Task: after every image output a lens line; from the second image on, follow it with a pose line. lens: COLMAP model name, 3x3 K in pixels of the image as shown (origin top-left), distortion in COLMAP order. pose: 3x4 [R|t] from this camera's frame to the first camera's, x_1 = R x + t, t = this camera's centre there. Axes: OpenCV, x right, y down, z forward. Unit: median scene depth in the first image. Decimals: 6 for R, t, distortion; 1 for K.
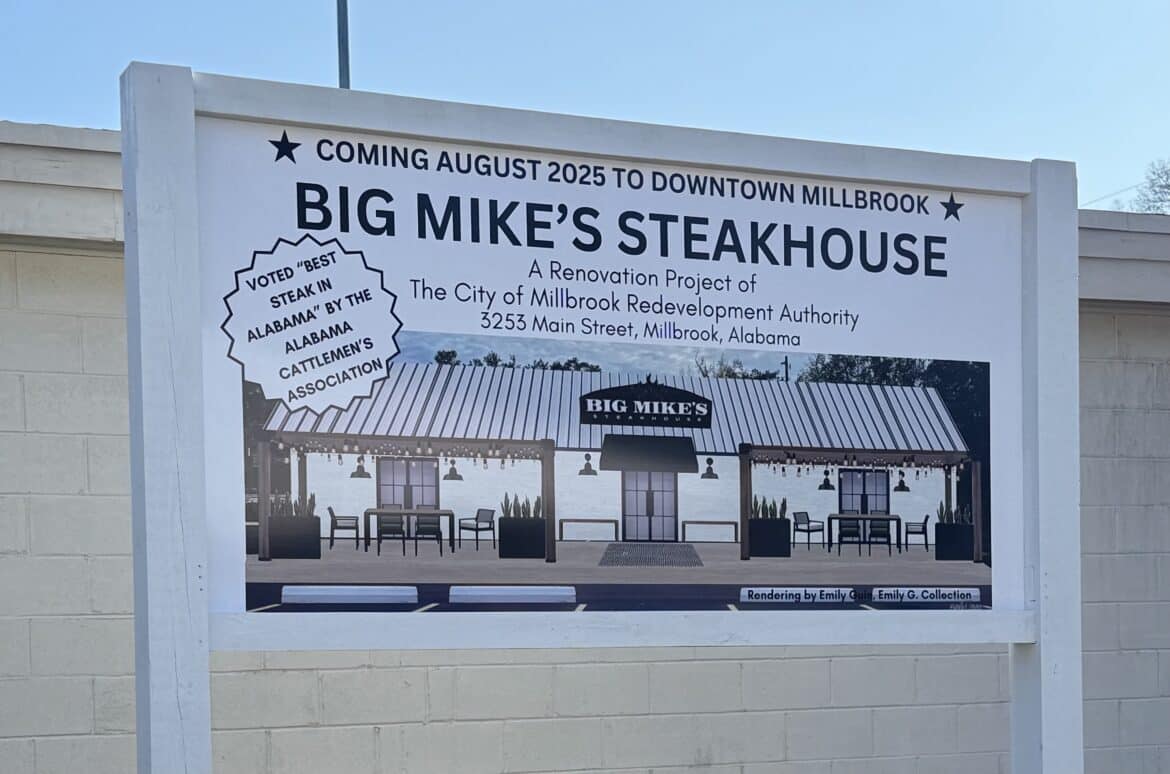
lens RADIAL K [[2109.1, 0, 583.8], [0, 2109.1, 683.0], [0, 0, 1]] dist [0.132007, -0.002115]
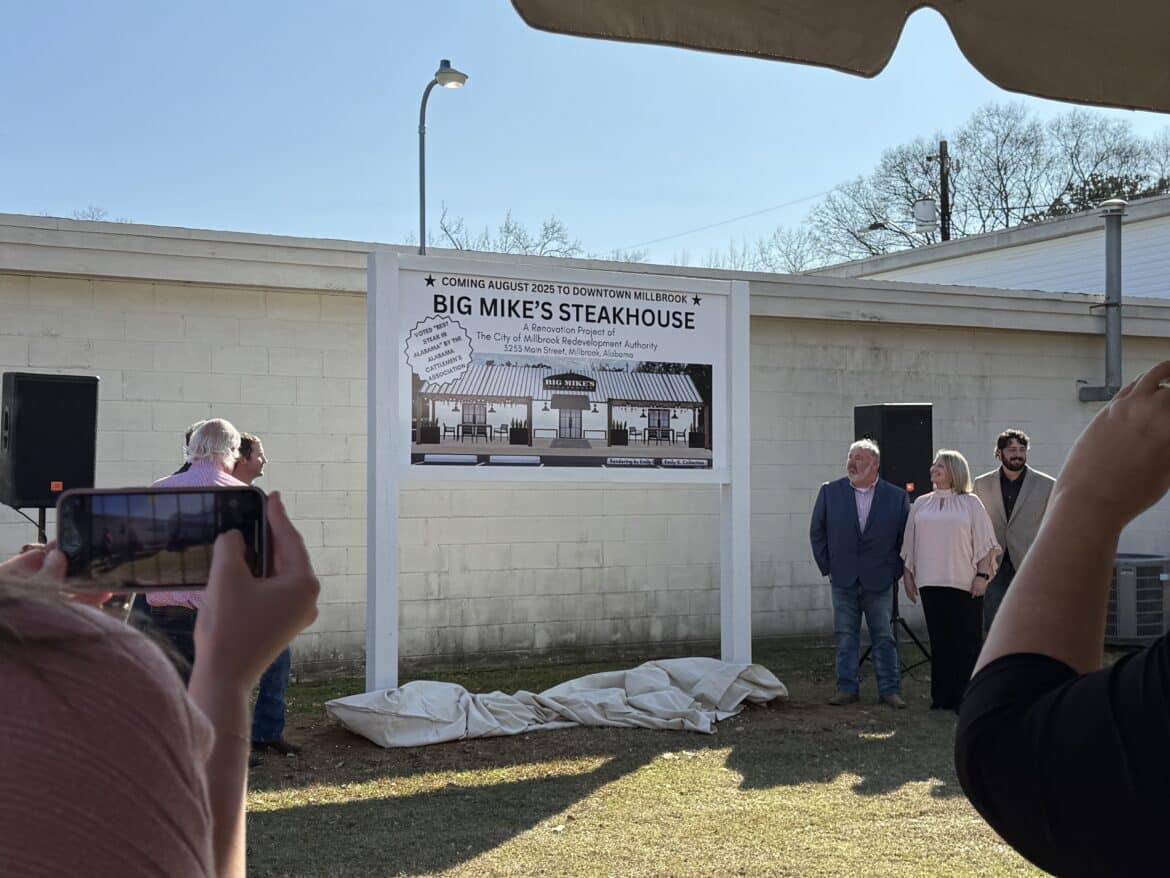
lens RADIAL K [[1617.3, 0, 578.7], [0, 1617.3, 451.2], [0, 0, 1]] dist [0.103486, 0.035969]
pose [[0.997321, 0.018708, 0.070719, -0.090946], [-0.015658, 0.998933, -0.043452, 0.028289], [-0.071456, 0.042228, 0.996549, -0.857127]]
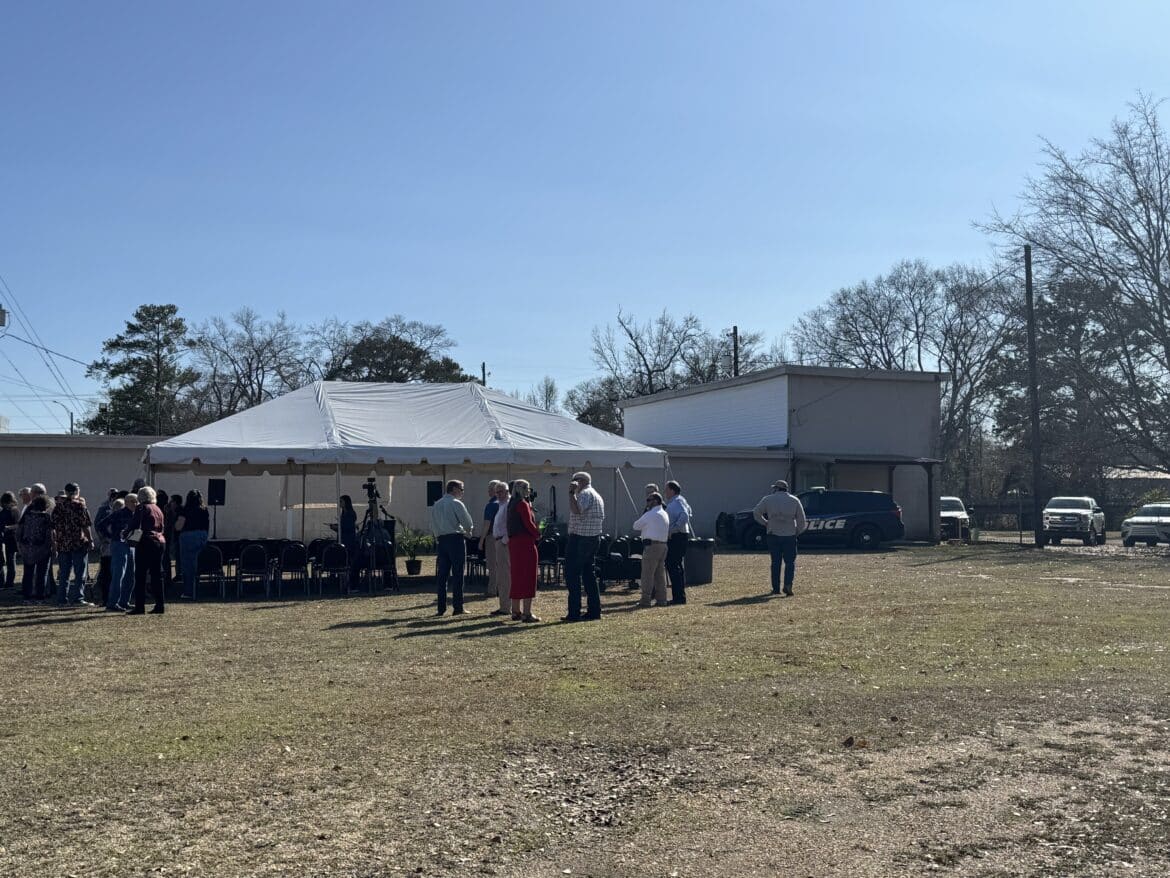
lens RADIAL K [[1309.6, 0, 585.0], [0, 1309.6, 439.0], [0, 0, 1]] dist [0.183988, -0.432441]
pose [[0.993546, 0.019415, -0.111760, 2.000848], [-0.026021, 0.997980, -0.057961, 0.025240], [0.110409, 0.060495, 0.992043, -5.429694]]
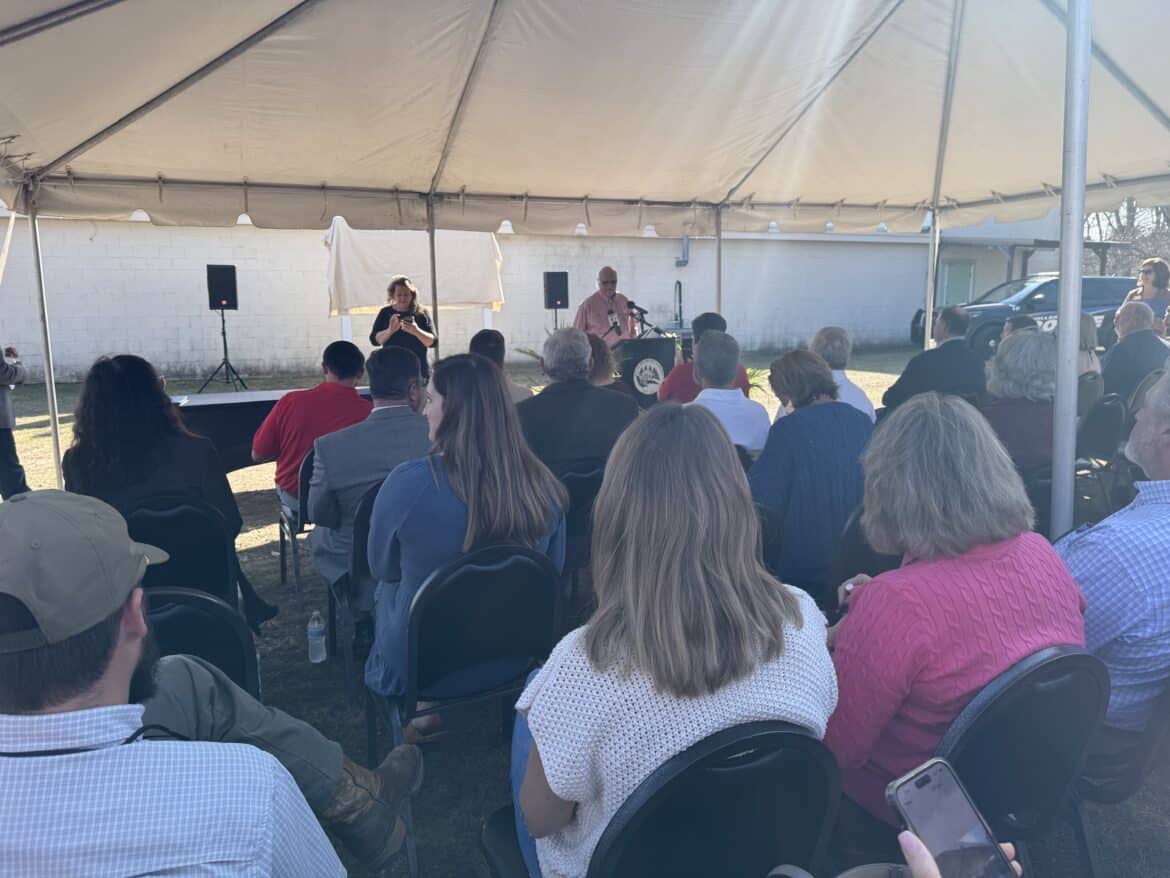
lens RADIAL K [[817.9, 0, 585.5], [0, 817.9, 446.5], [0, 0, 1]] dist [0.120873, -0.181544]
pose [[0.999794, 0.006801, 0.019149, 0.526219], [-0.009637, 0.988311, 0.152147, 0.036616], [-0.017890, -0.152300, 0.988172, -1.720046]]
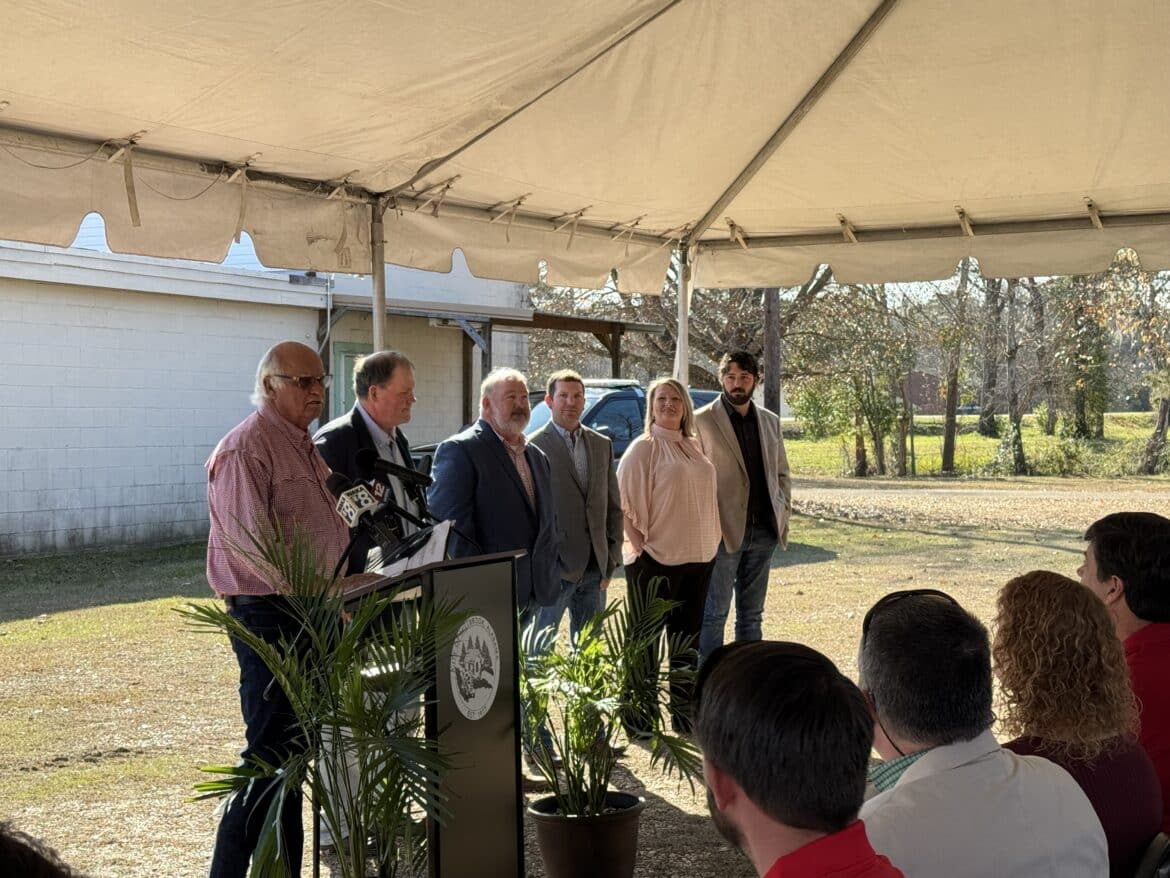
lens RADIAL K [[1932.0, 0, 585.0], [0, 1932.0, 439.0], [0, 0, 1]] dist [0.165775, 0.006897]
pose [[0.773740, 0.012714, 0.633376, 0.030144], [-0.003439, 0.999868, -0.015870, 0.016180], [-0.633494, 0.010101, 0.773681, -1.271346]]
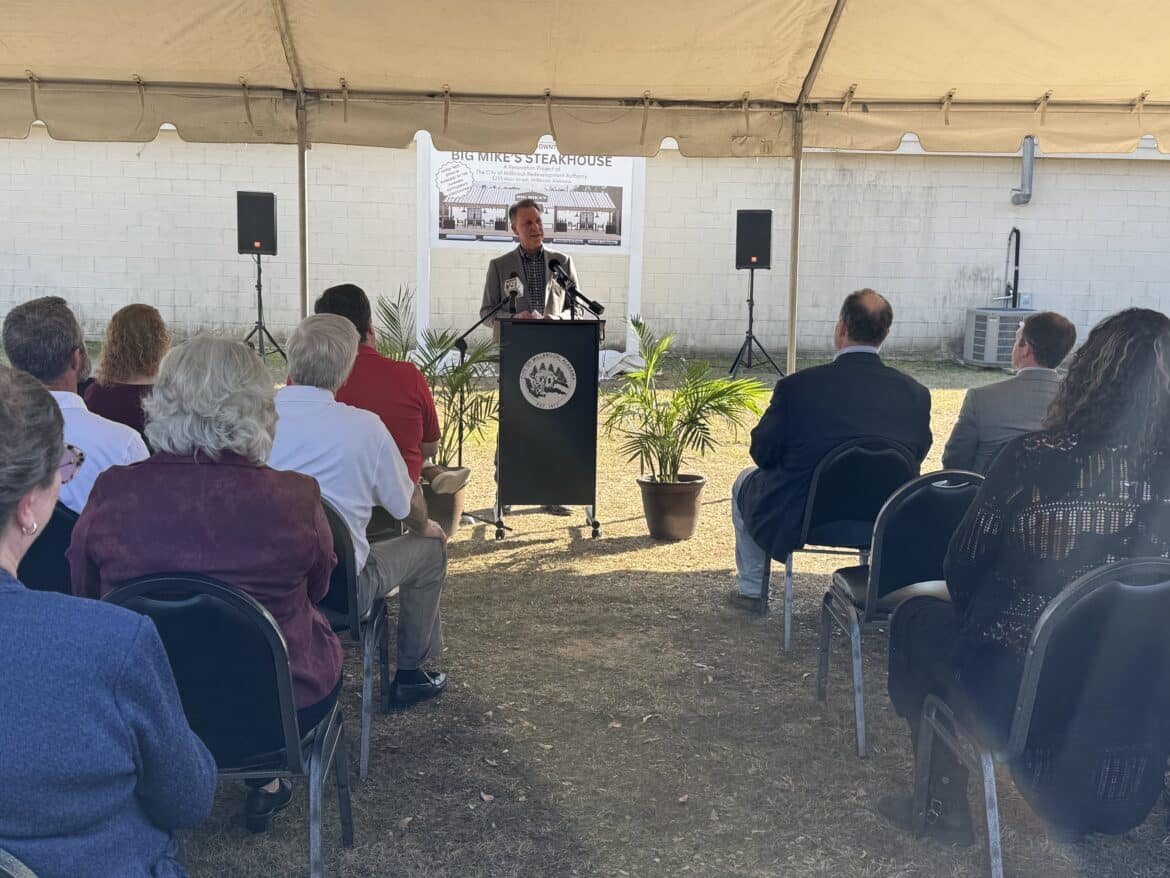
lens RADIAL K [[1255.8, 0, 597.2], [0, 1255.8, 434.1], [0, 0, 1]] dist [0.204416, -0.425129]
pose [[0.941921, 0.089361, -0.323728, 1.102266], [-0.049101, 0.990235, 0.130476, 0.011588], [0.332226, -0.107003, 0.937111, -1.571341]]
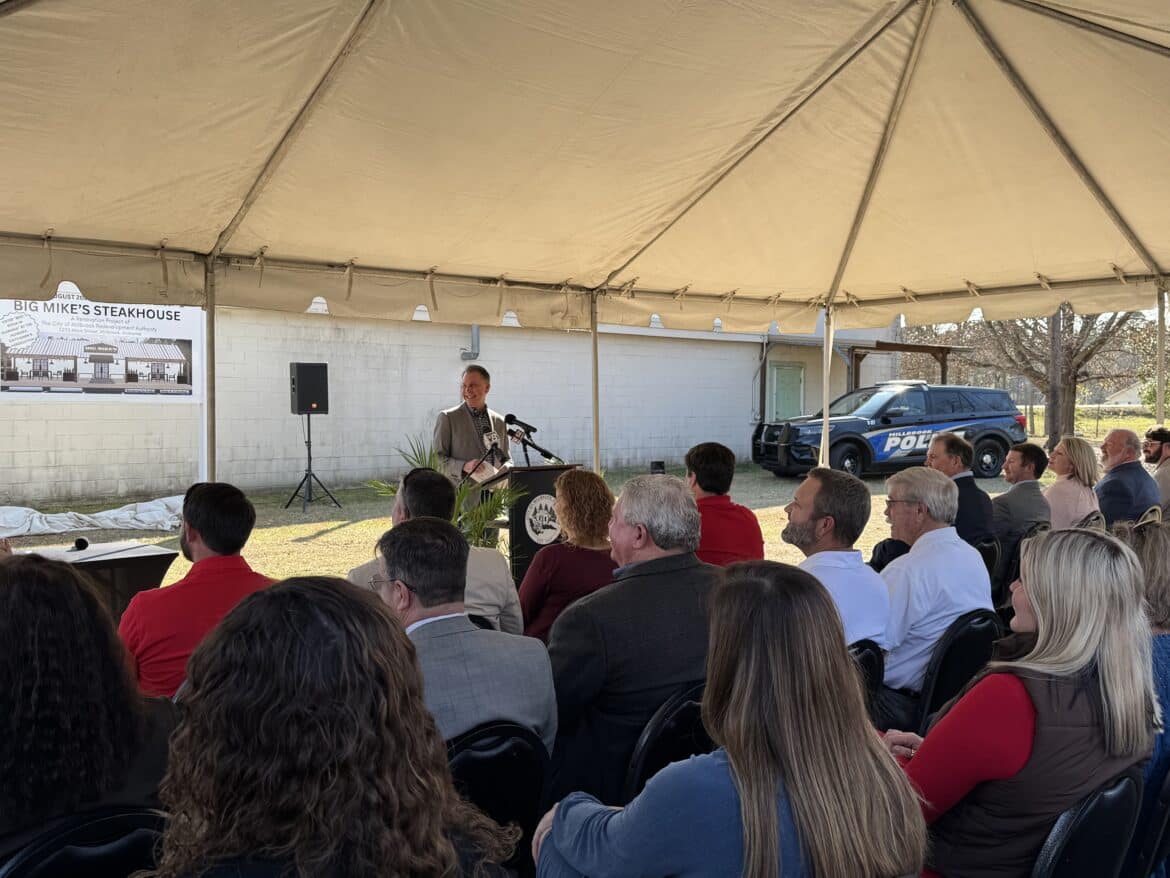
lens RADIAL K [[1084.9, 0, 588.5], [0, 1084.9, 445.0], [0, 0, 1]] dist [0.195453, -0.402847]
pose [[0.955442, 0.013514, 0.294870, 0.334686], [-0.018883, 0.999704, 0.015370, 0.019853], [-0.294574, -0.020254, 0.955414, -1.608066]]
